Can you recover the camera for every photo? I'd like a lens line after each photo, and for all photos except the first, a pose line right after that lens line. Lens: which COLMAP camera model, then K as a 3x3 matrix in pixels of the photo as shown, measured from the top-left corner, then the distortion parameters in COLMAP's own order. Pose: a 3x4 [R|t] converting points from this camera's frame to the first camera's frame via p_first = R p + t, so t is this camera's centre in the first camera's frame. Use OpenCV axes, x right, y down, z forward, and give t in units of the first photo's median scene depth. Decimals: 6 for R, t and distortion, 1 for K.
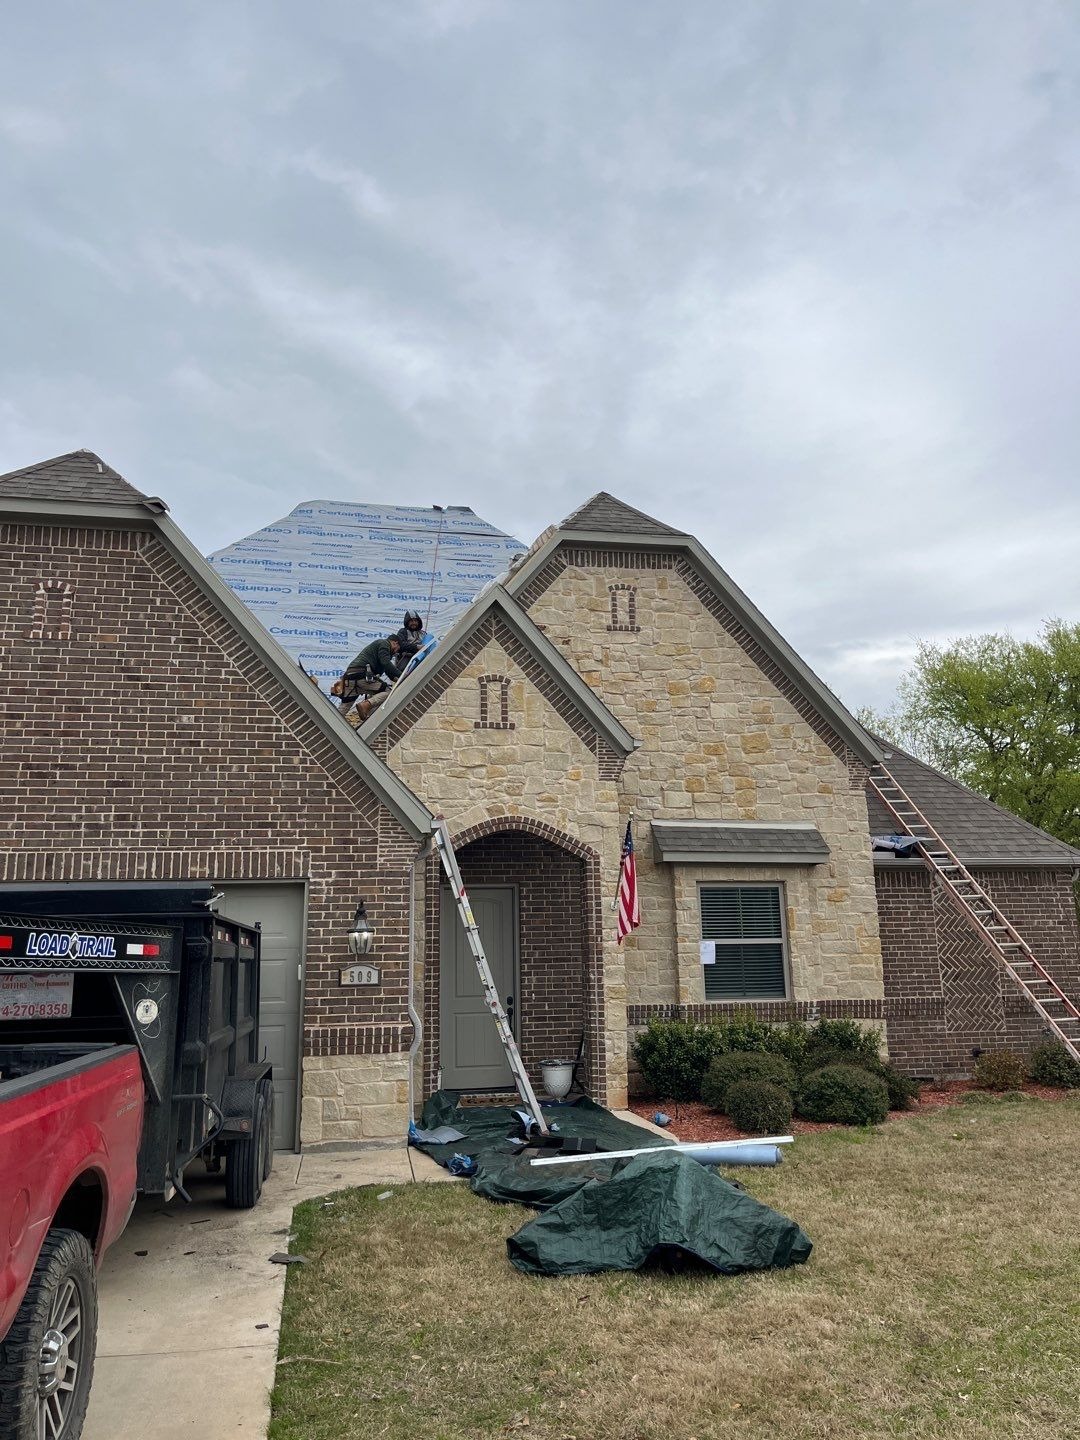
lens RADIAL K [[1091.1, 0, 541.3], [0, 1091.1, 717.4], [0, 0, 1]] dist [0.060676, -0.069061]
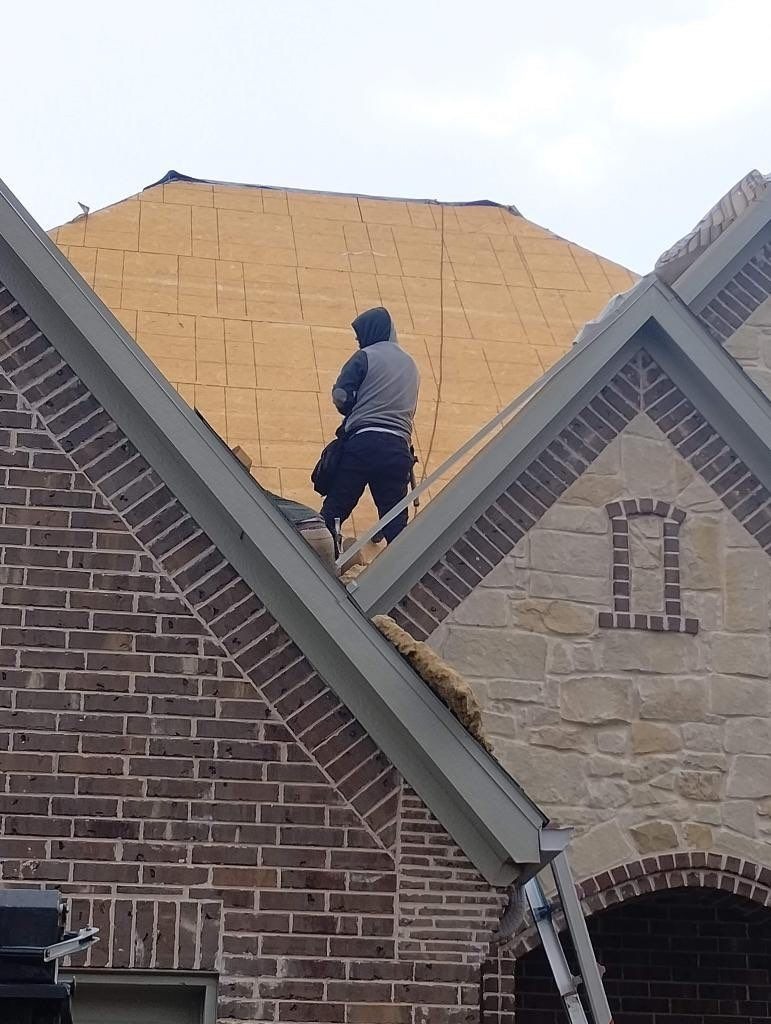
lens RADIAL K [[2172.5, 0, 368.3], [0, 2172.5, 490.7], [0, 0, 1]] dist [0.073940, 0.000000]
pose [[0.997348, 0.014741, -0.071266, -0.097043], [-0.023246, 0.992498, -0.120030, 0.062381], [0.068962, 0.121369, 0.990209, 0.214168]]
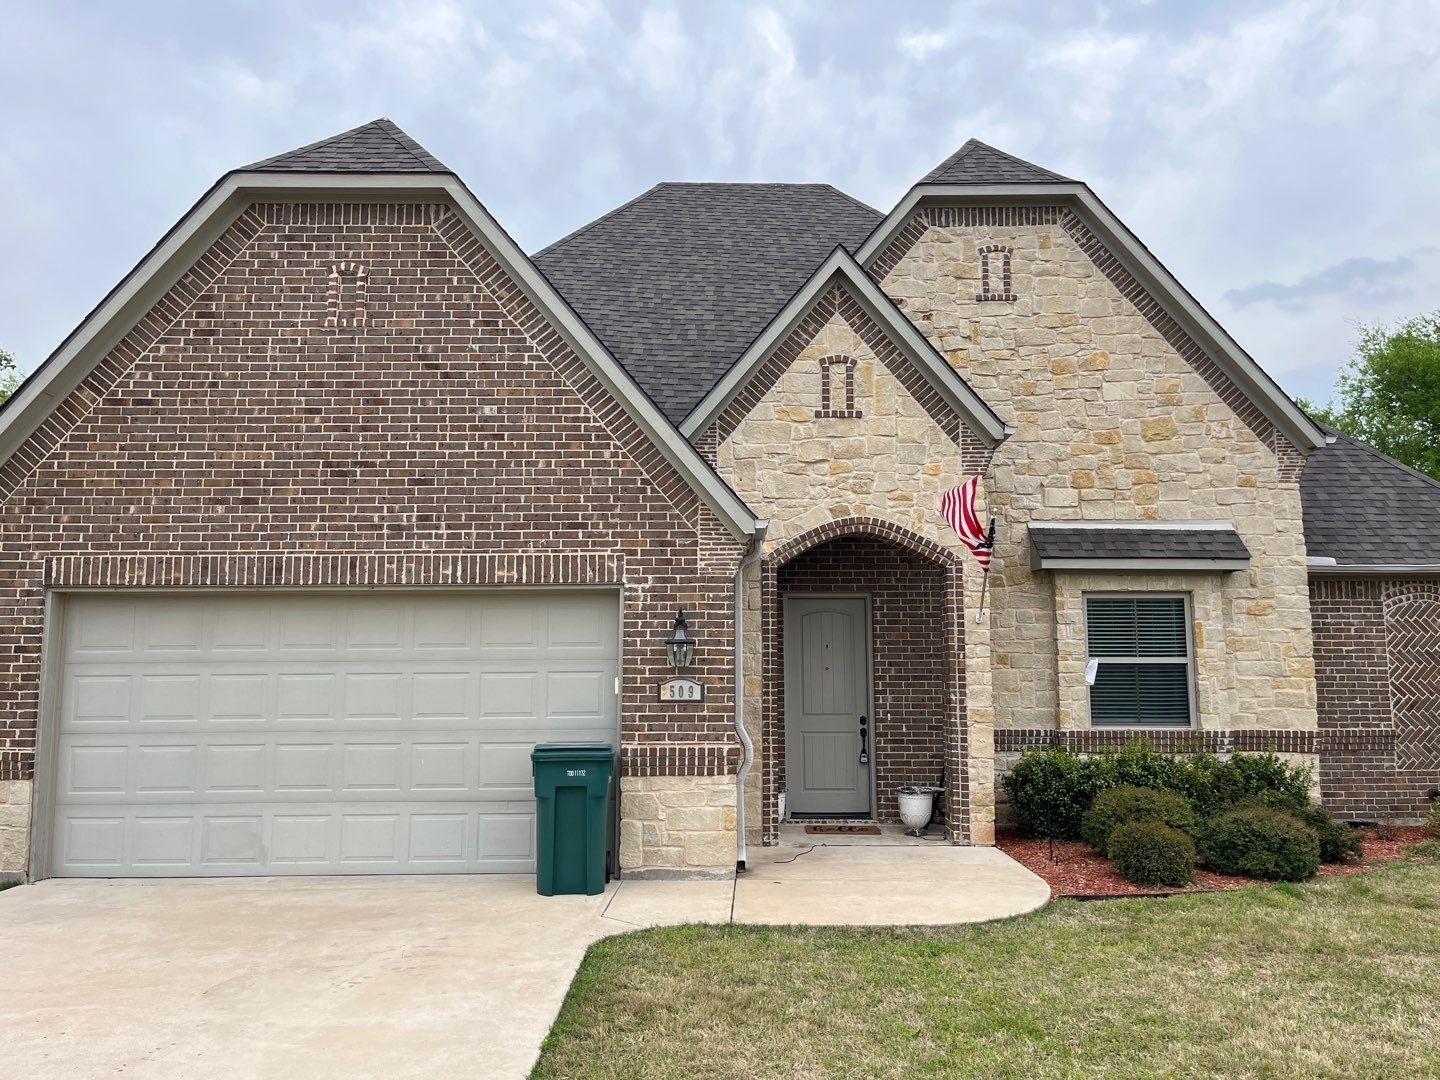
lens RADIAL K [[1091.1, 0, 714.2], [0, 1091.1, 545.5], [0, 0, 1]] dist [0.060676, -0.069061]
pose [[0.980390, -0.005812, -0.196980, 0.034000], [0.025812, 0.994741, 0.099119, 0.024961], [0.195368, -0.102259, 0.975384, 0.125069]]
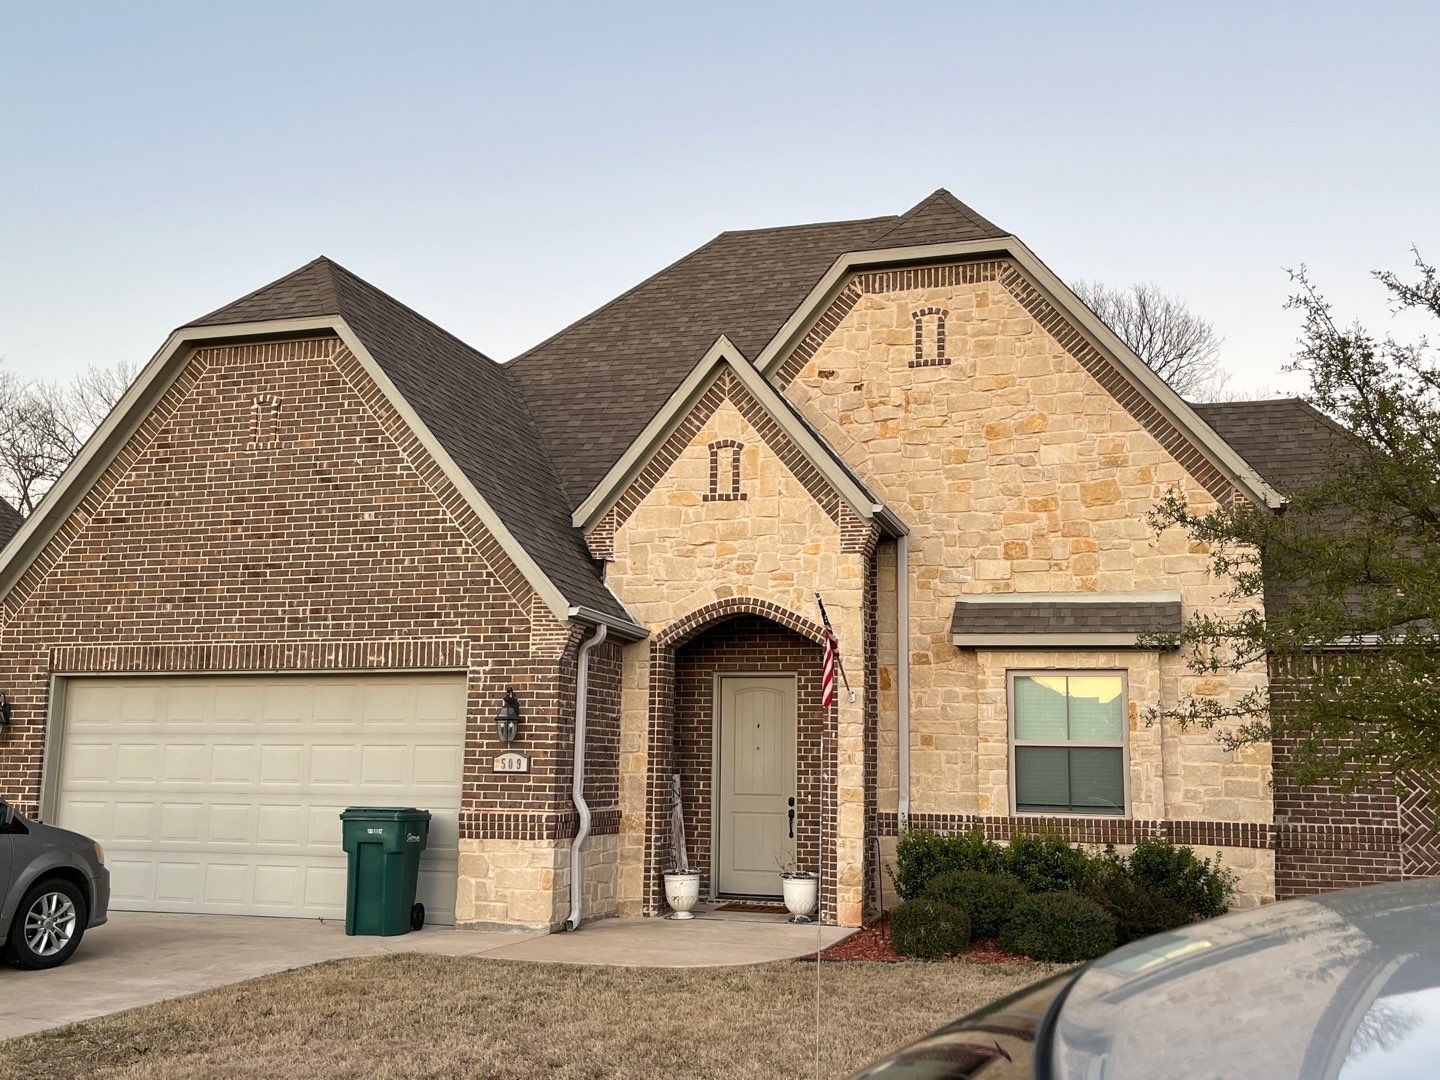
lens RADIAL K [[1427.8, 0, 716.5], [0, 1427.8, 557.0], [0, 0, 1]] dist [0.052090, 0.000000]
pose [[0.875609, -0.038039, -0.481520, 0.557490], [0.073193, 0.995832, 0.054428, -0.008389], [0.477442, -0.082901, 0.874743, -0.034531]]
